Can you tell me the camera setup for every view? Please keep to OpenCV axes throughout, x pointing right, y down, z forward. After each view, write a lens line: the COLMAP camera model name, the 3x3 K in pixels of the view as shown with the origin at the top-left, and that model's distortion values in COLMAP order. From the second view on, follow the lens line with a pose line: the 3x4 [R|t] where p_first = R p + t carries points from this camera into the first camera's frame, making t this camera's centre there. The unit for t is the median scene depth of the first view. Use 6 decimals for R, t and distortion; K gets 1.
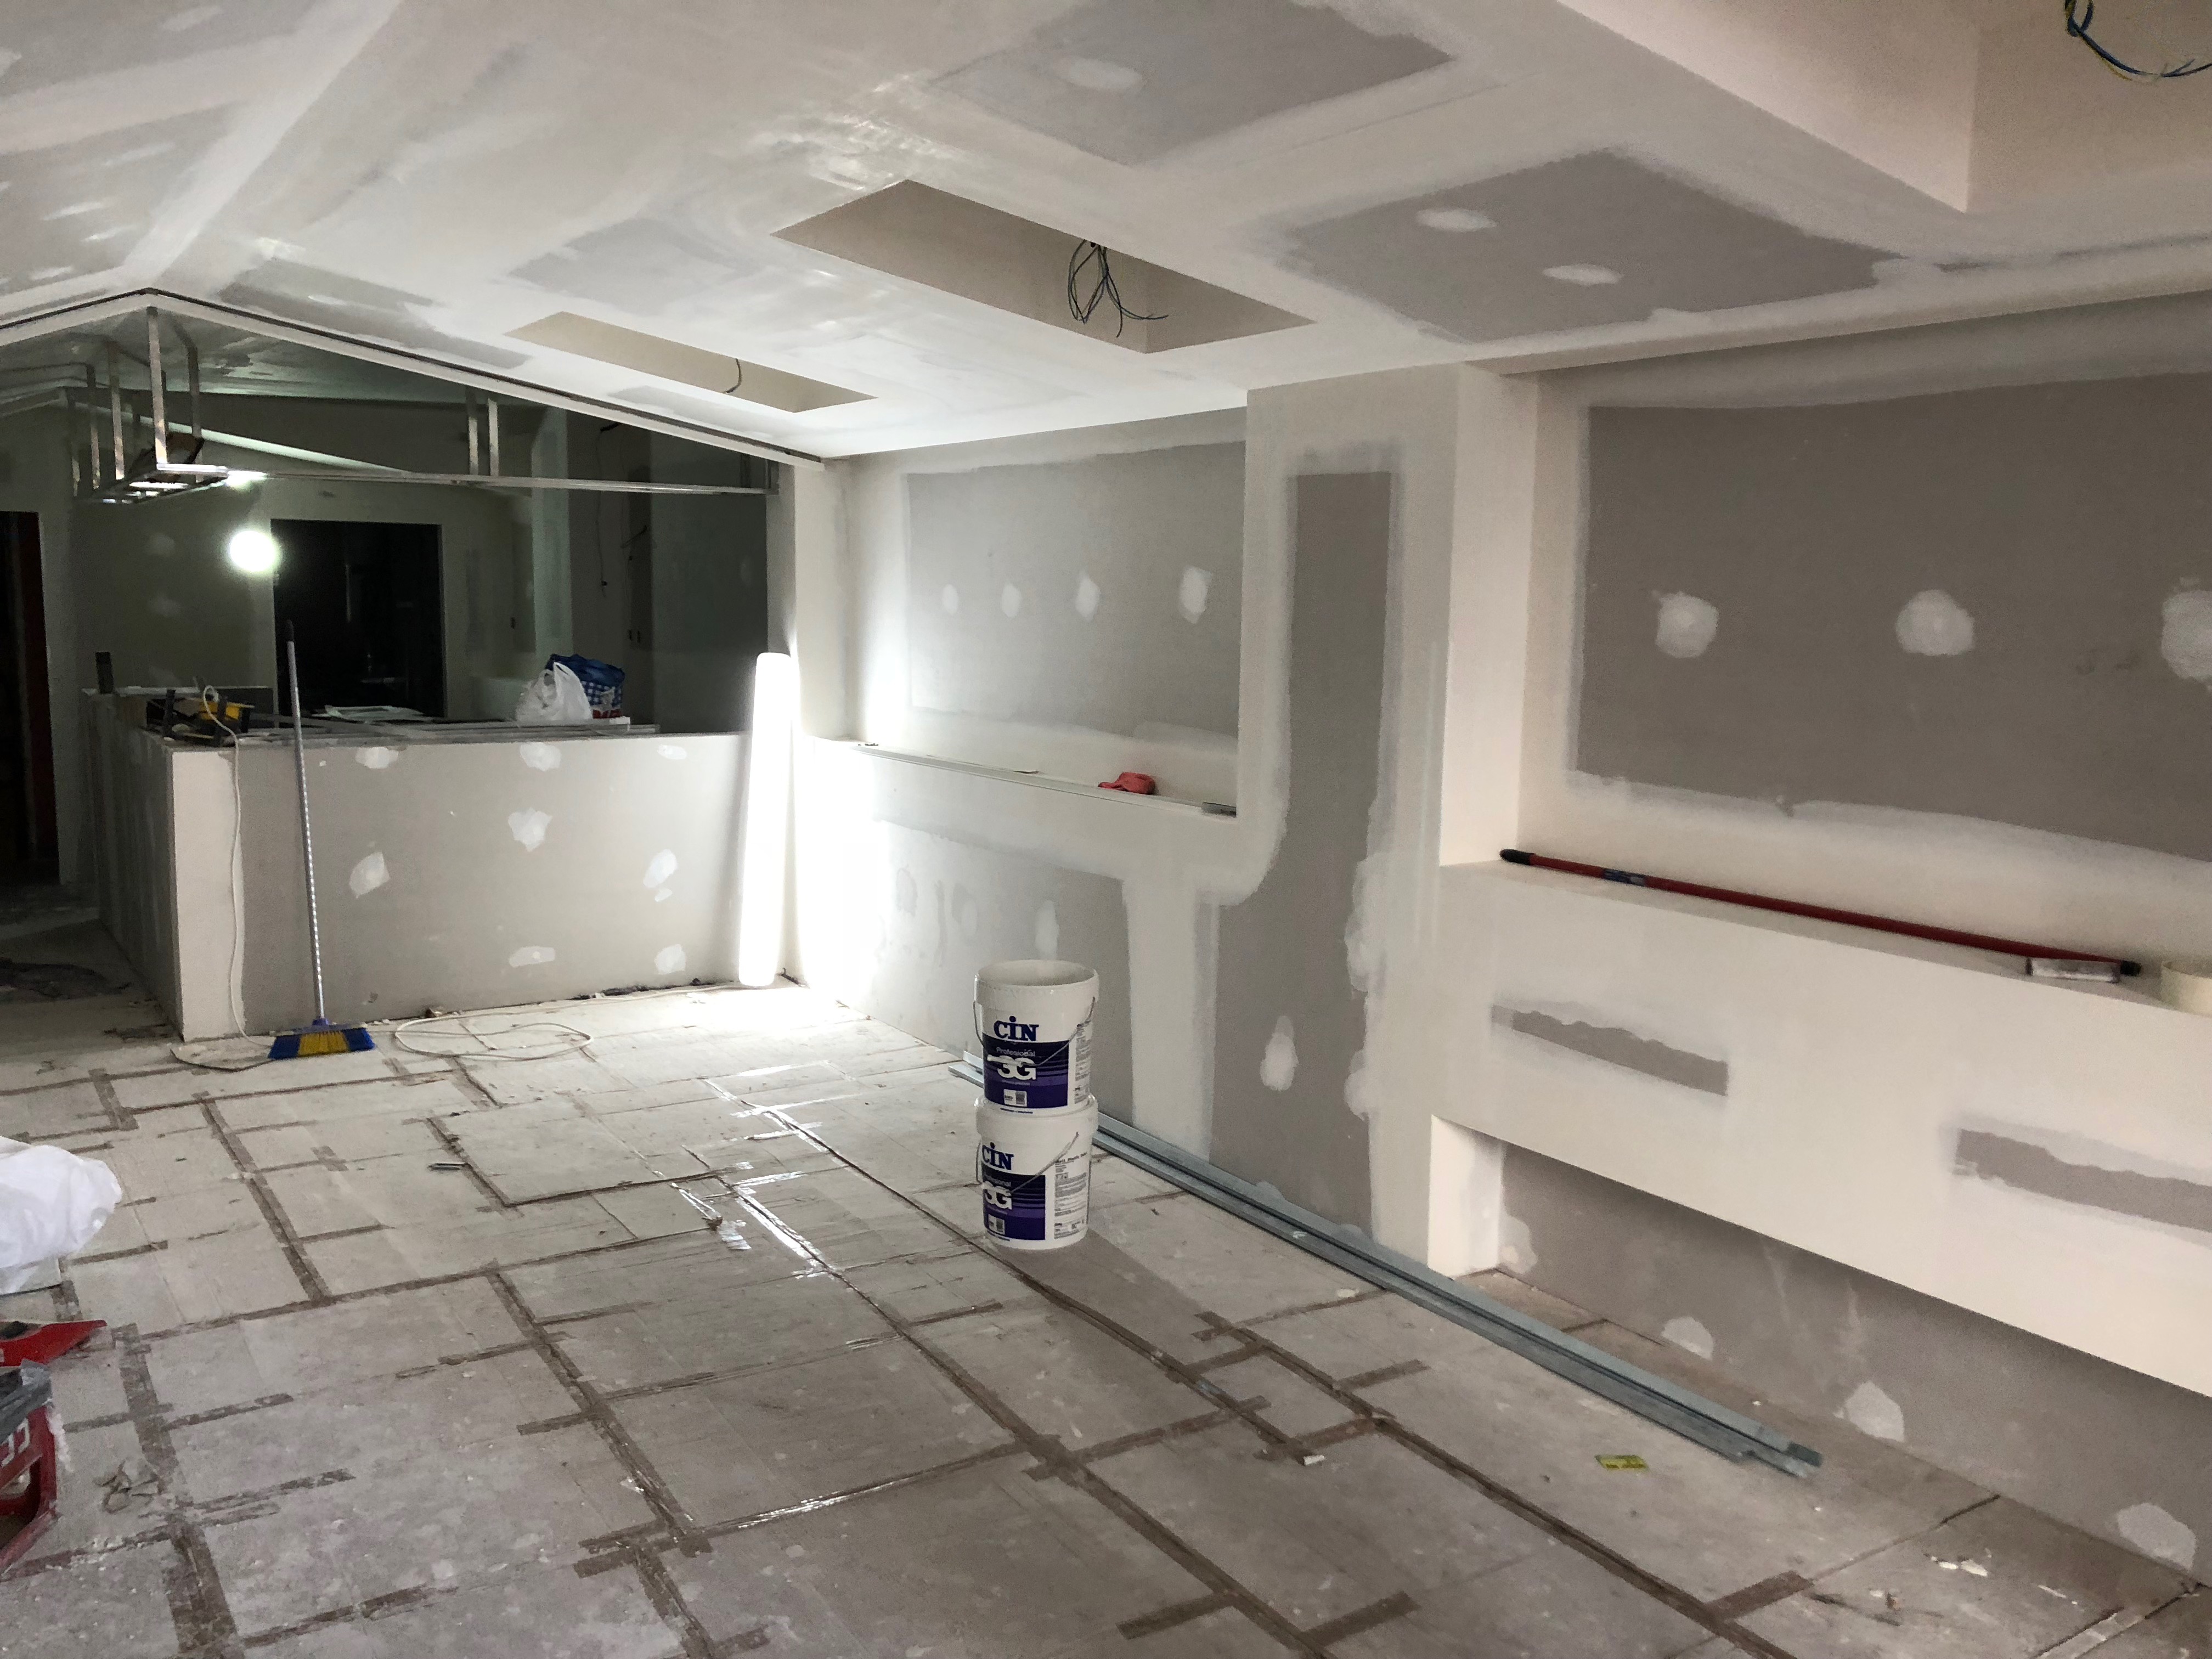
lens RADIAL K [[1812.9, 0, 1105.0], [0, 1812.9, 823.8], [0, 0, 1]] dist [0.004262, -0.009584]
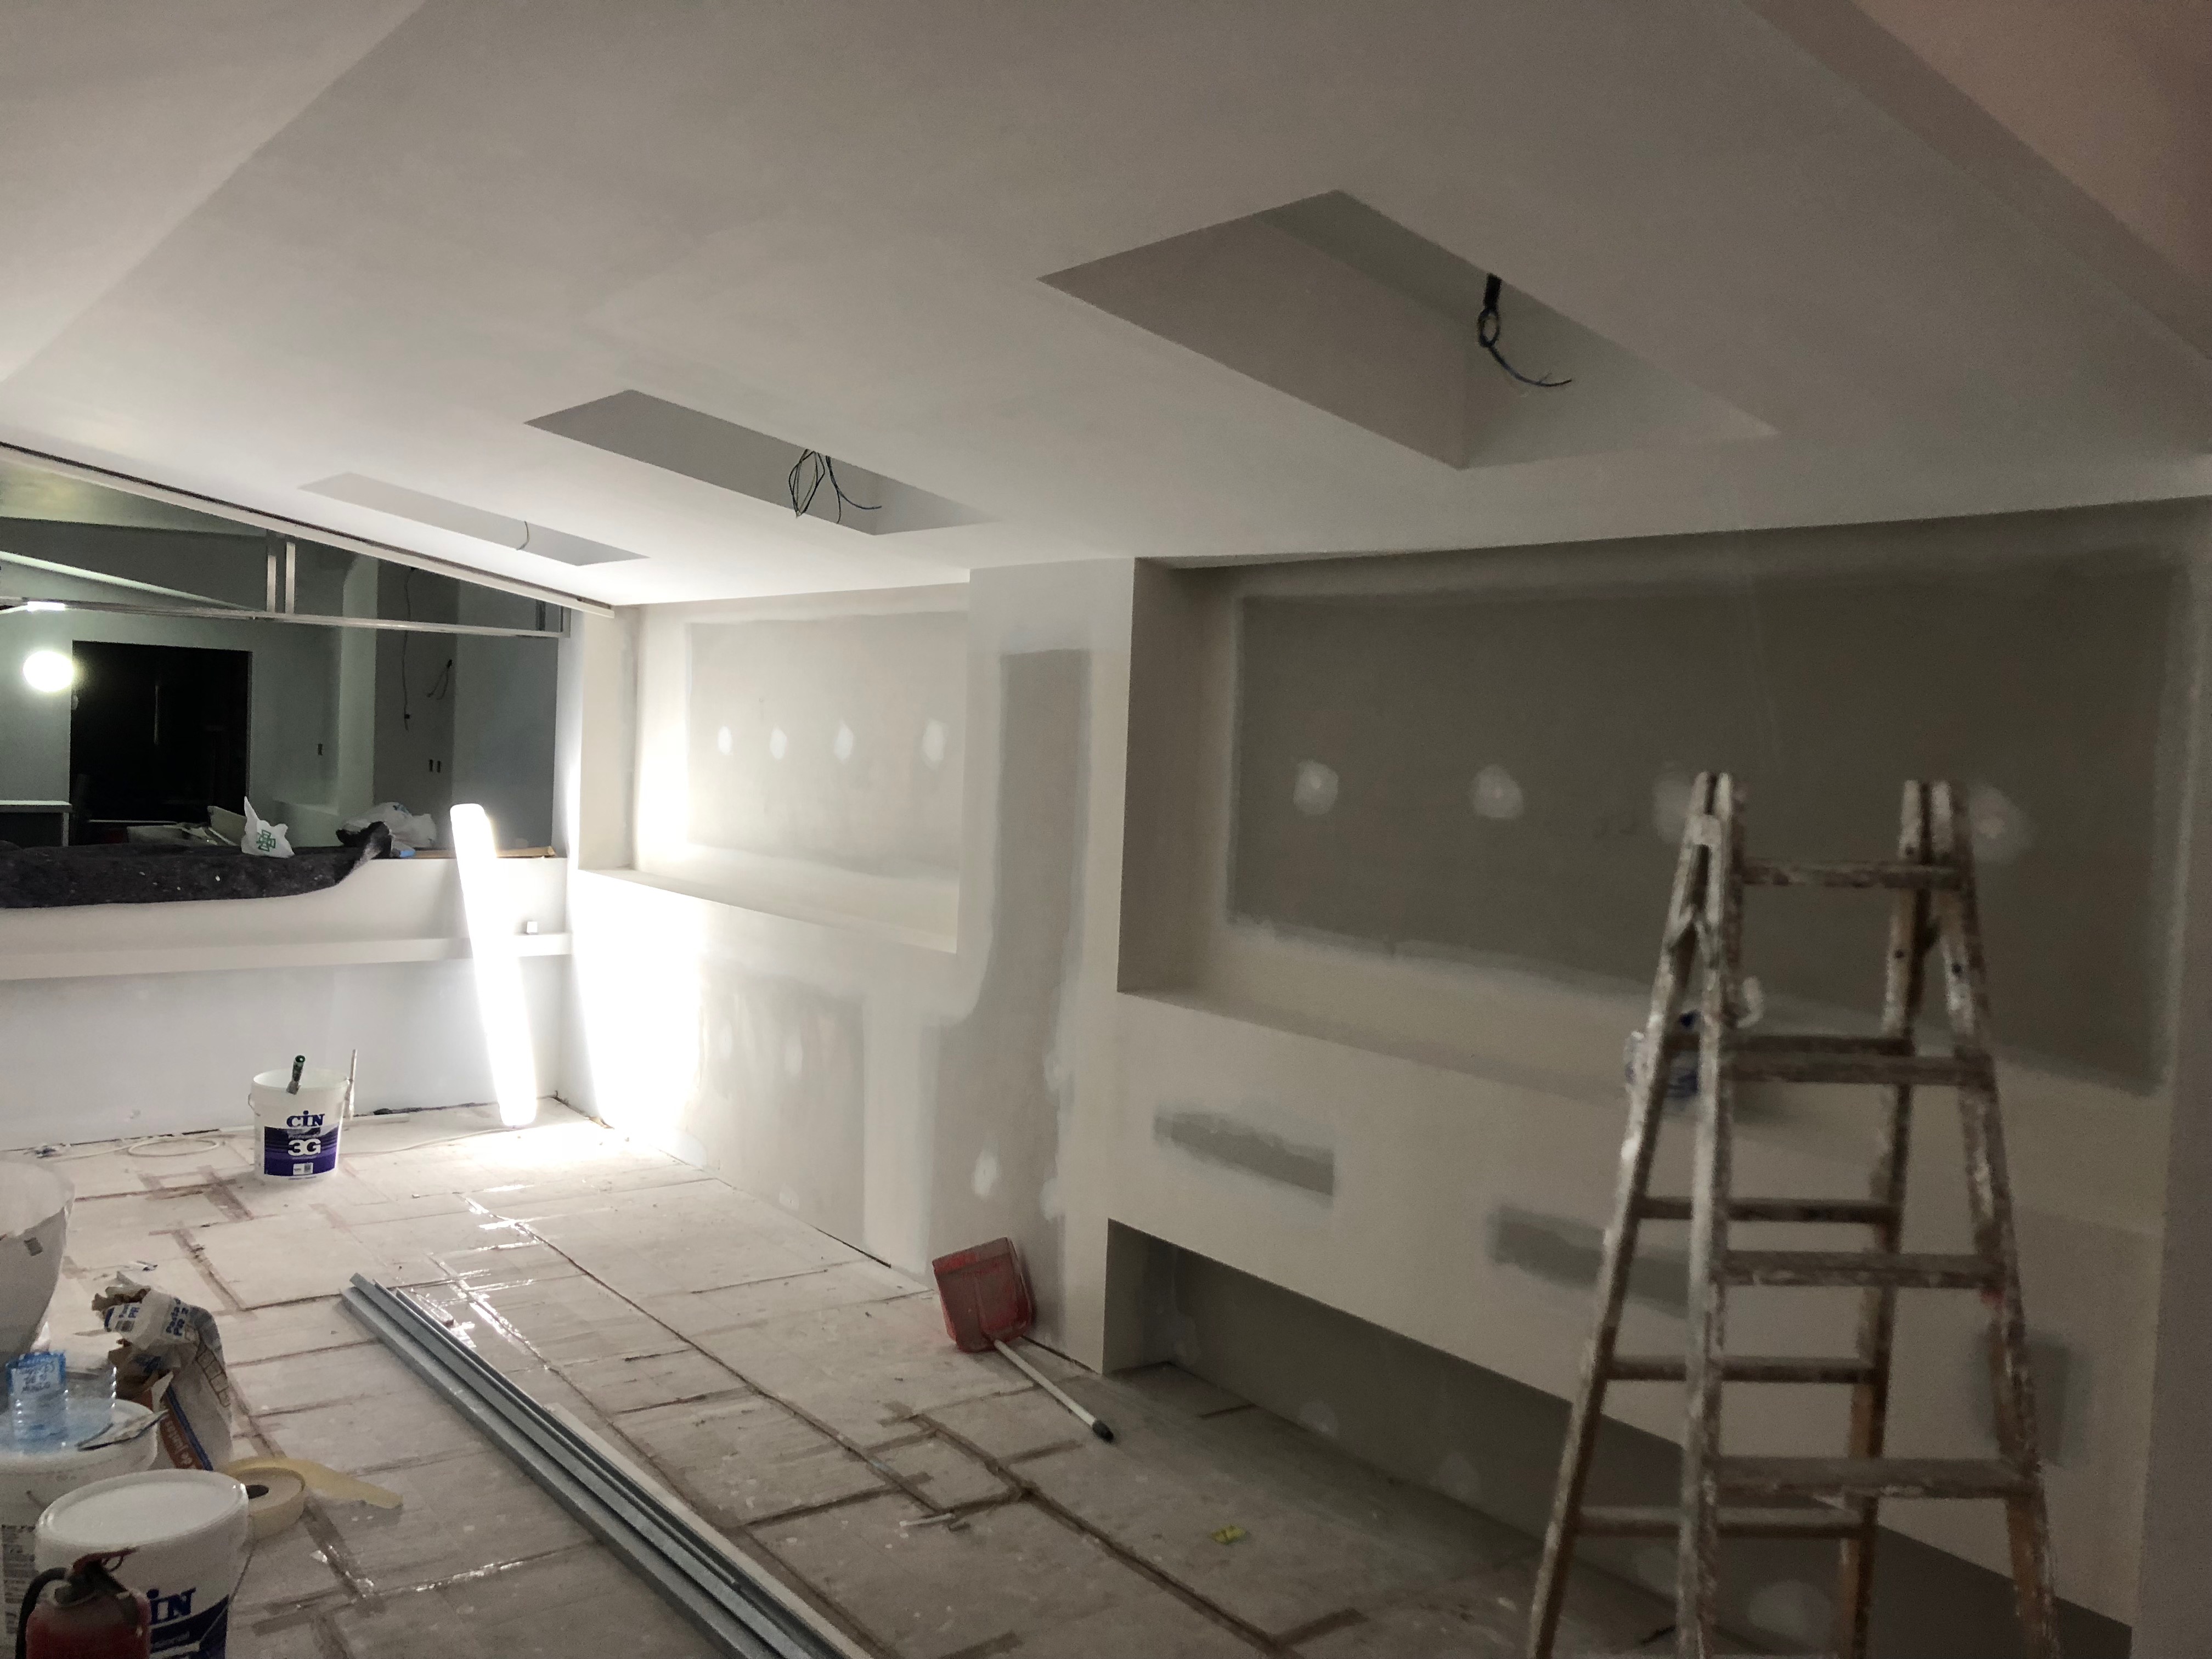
lens RADIAL K [[1812.9, 0, 1148.1], [0, 1812.9, 816.8], [0, 0, 1]] dist [0.004262, -0.009584]
pose [[0.995176, 0.021397, 0.095739, 0.085742], [-0.013766, 0.996726, -0.079676, 0.002743], [-0.097131, 0.077973, 0.992213, -0.113748]]
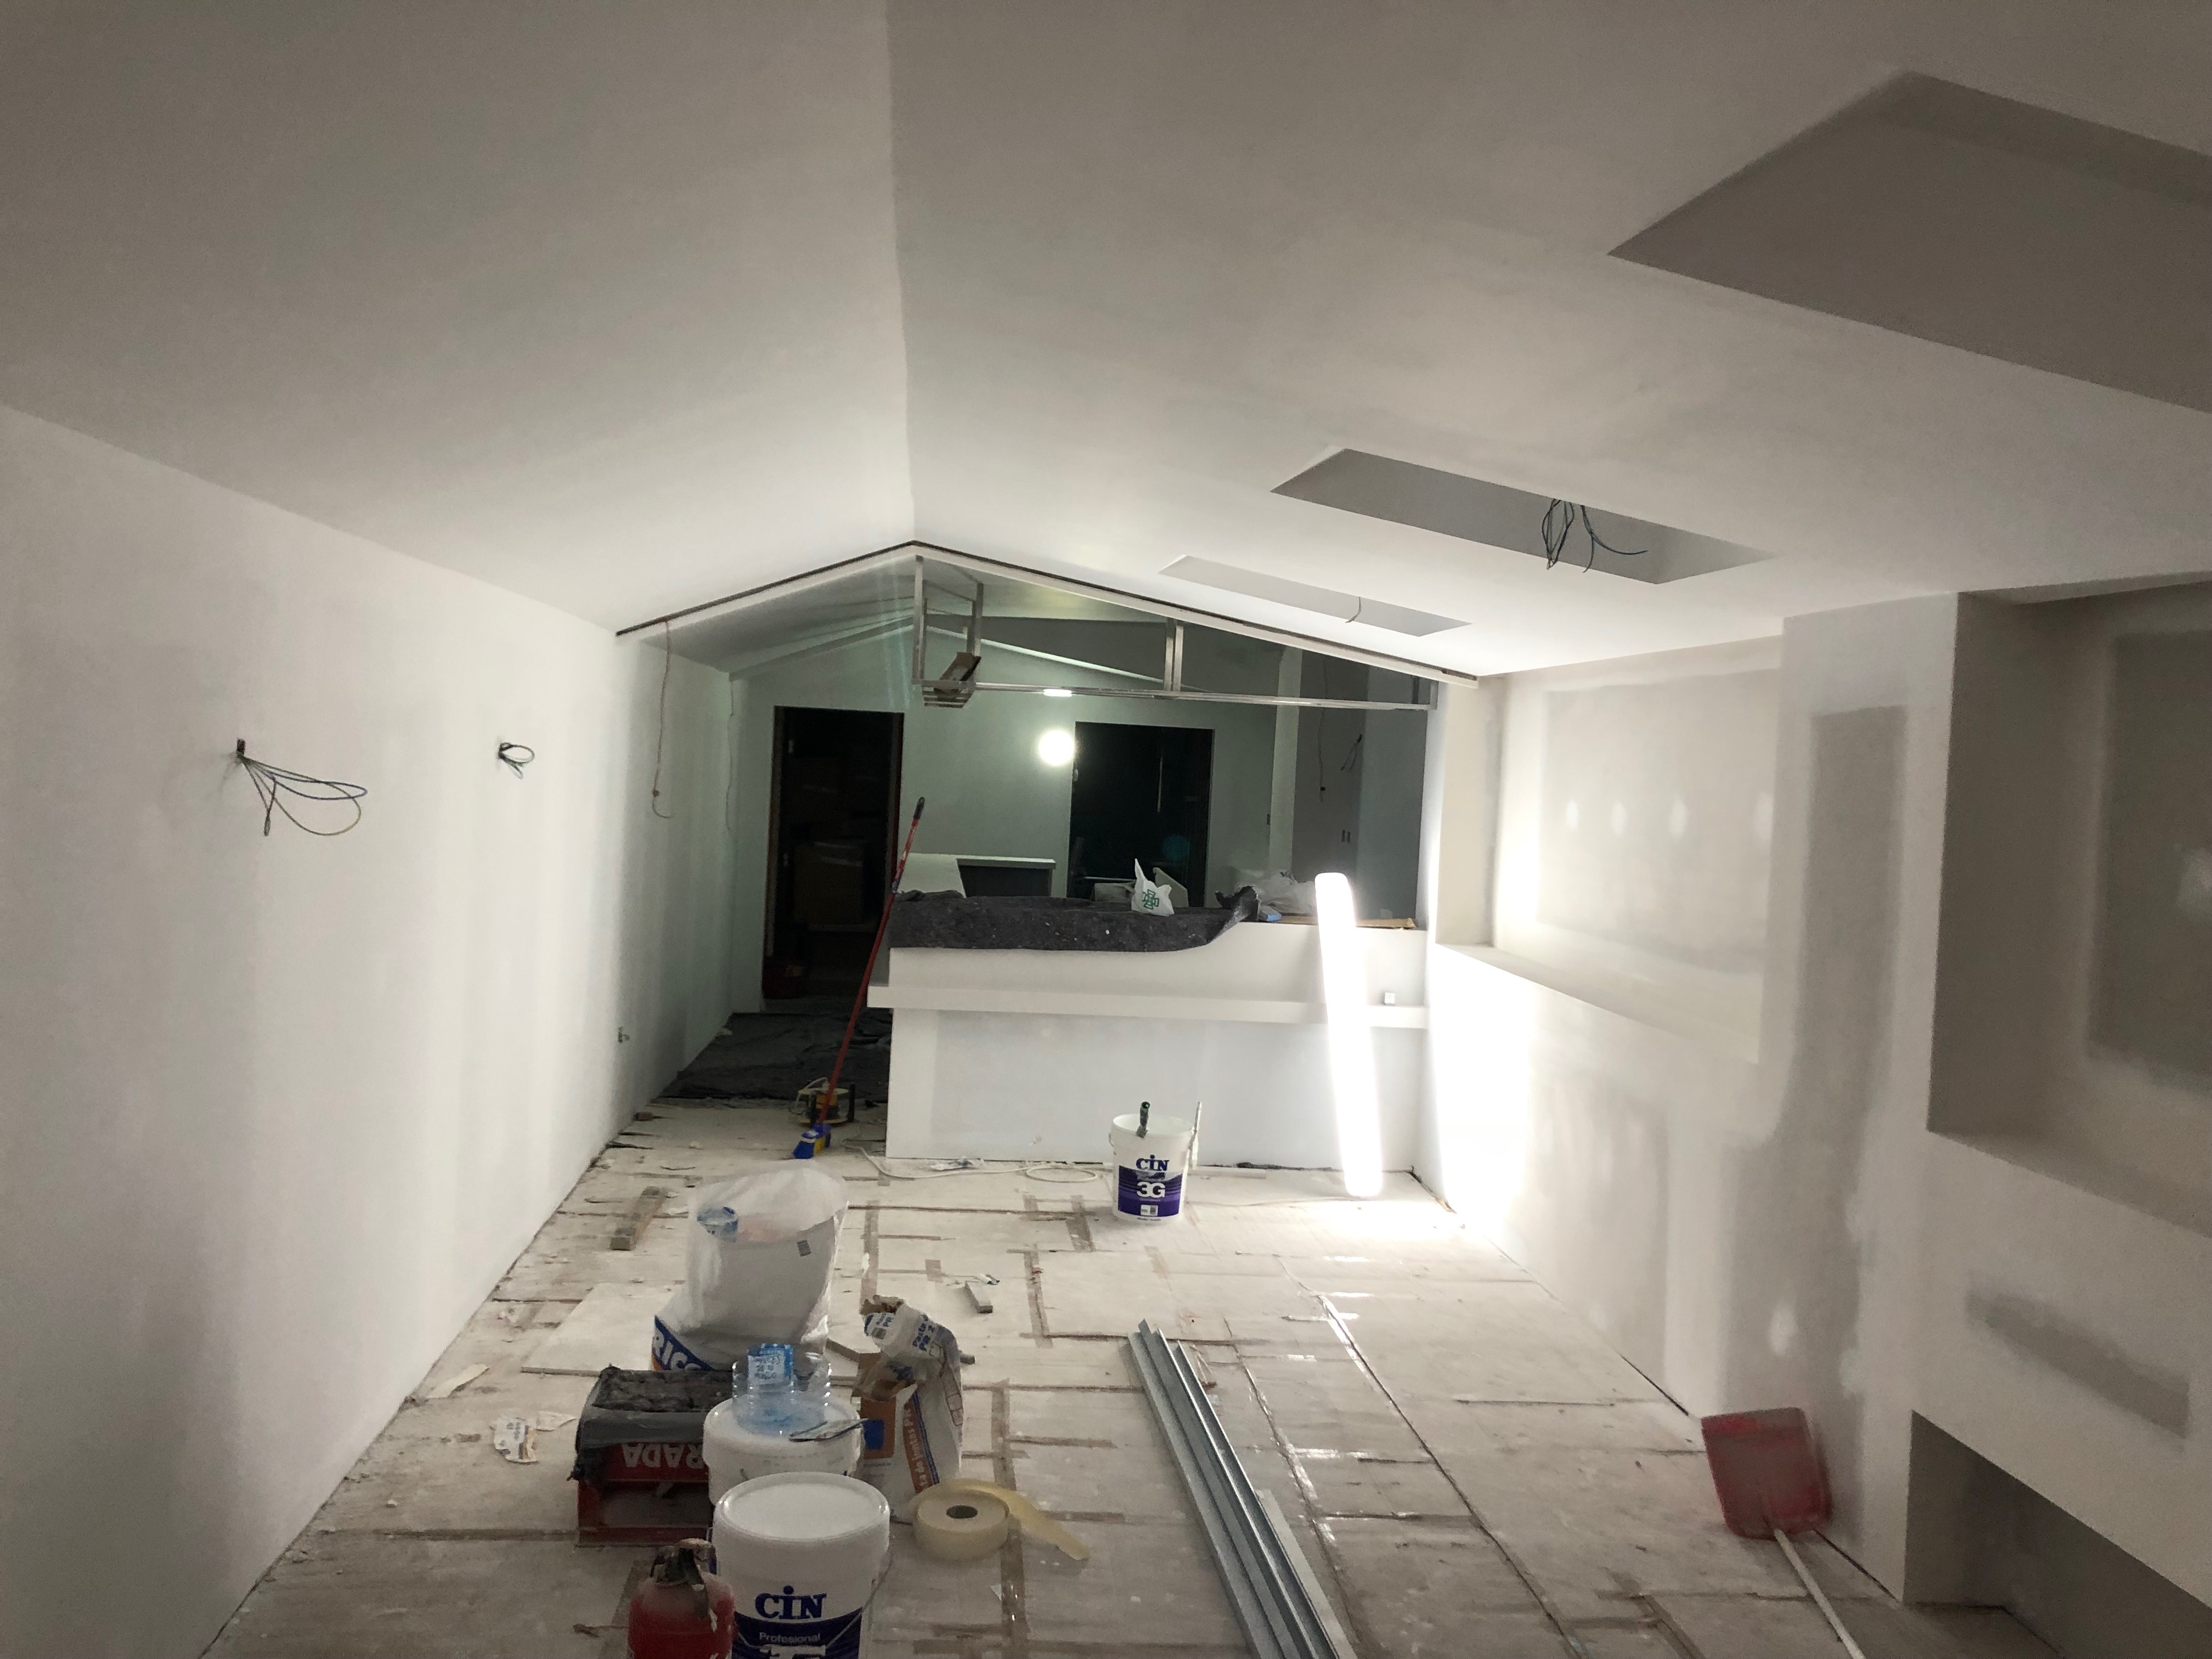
lens RADIAL K [[1812.9, 0, 1095.3], [0, 1812.9, 816.4], [0, 0, 1]] dist [0.004262, -0.009584]
pose [[0.880336, 0.042547, -0.472438, 0.217885], [-0.096285, 0.991263, -0.090145, -0.010237], [0.464475, 0.124846, 0.876742, -0.009864]]
